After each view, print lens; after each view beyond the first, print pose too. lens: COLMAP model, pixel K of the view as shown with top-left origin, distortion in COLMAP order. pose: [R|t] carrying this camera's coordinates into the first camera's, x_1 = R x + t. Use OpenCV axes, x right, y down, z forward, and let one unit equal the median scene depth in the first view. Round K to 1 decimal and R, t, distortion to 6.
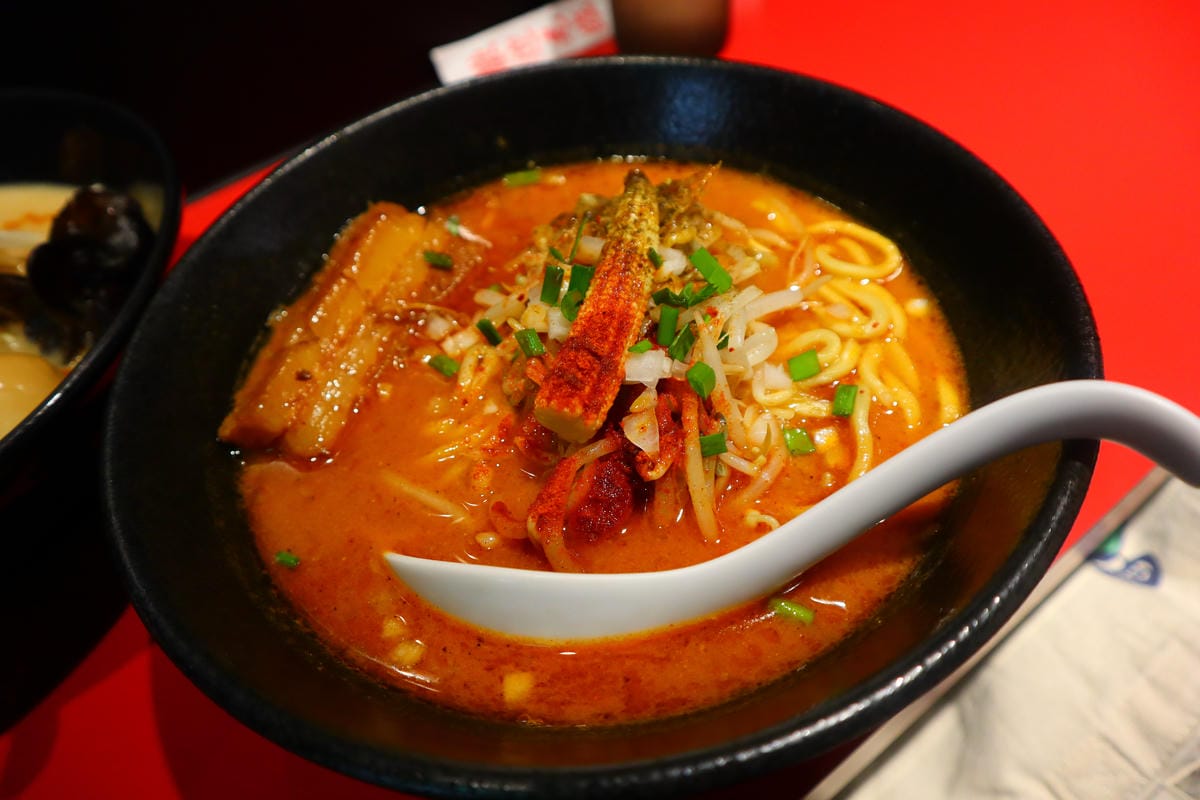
lens RADIAL K [[871.9, 0, 600.0], [0, 871.9, 400.0], [0, 0, 1]] dist [-0.089608, 0.002458]
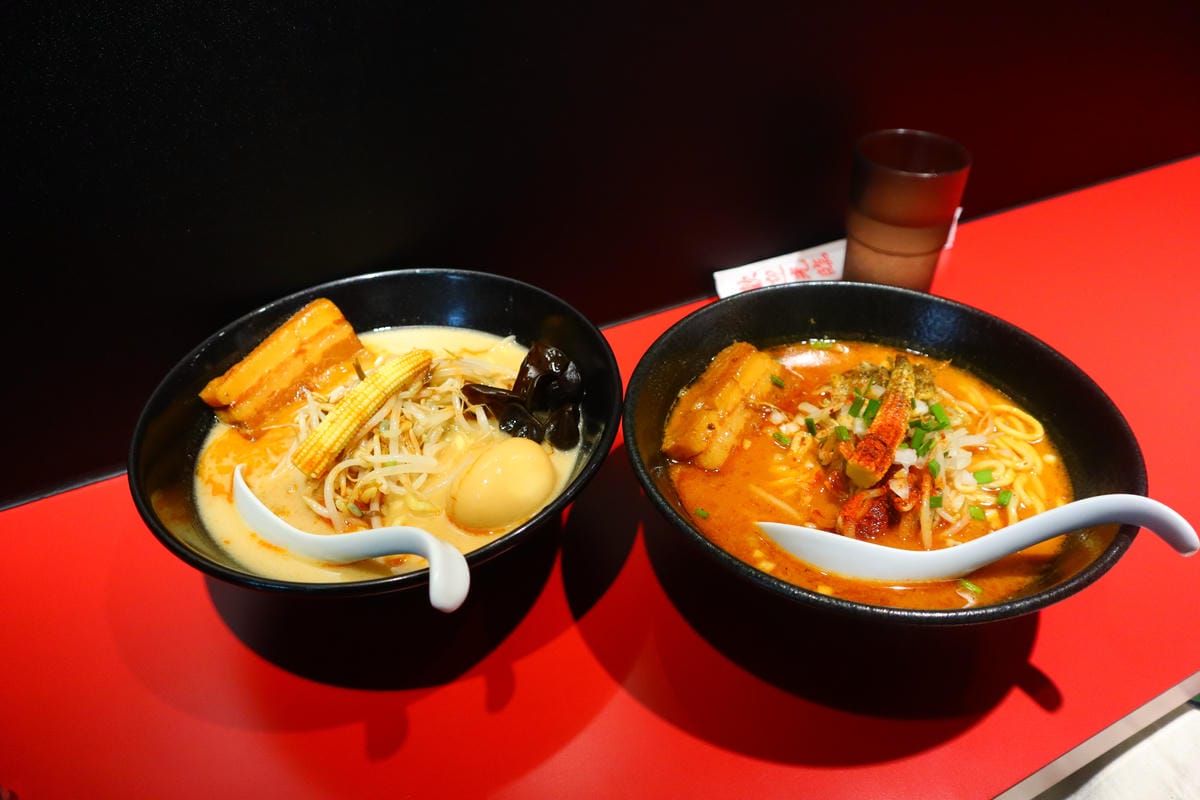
lens RADIAL K [[871.9, 0, 600.0], [0, 871.9, 400.0], [0, 0, 1]] dist [-0.089608, 0.002458]
pose [[0.971901, 0.200125, -0.123933, -0.364330], [-0.217638, 0.964559, -0.149193, 0.253190], [0.089683, 0.171974, 0.981011, -0.882253]]
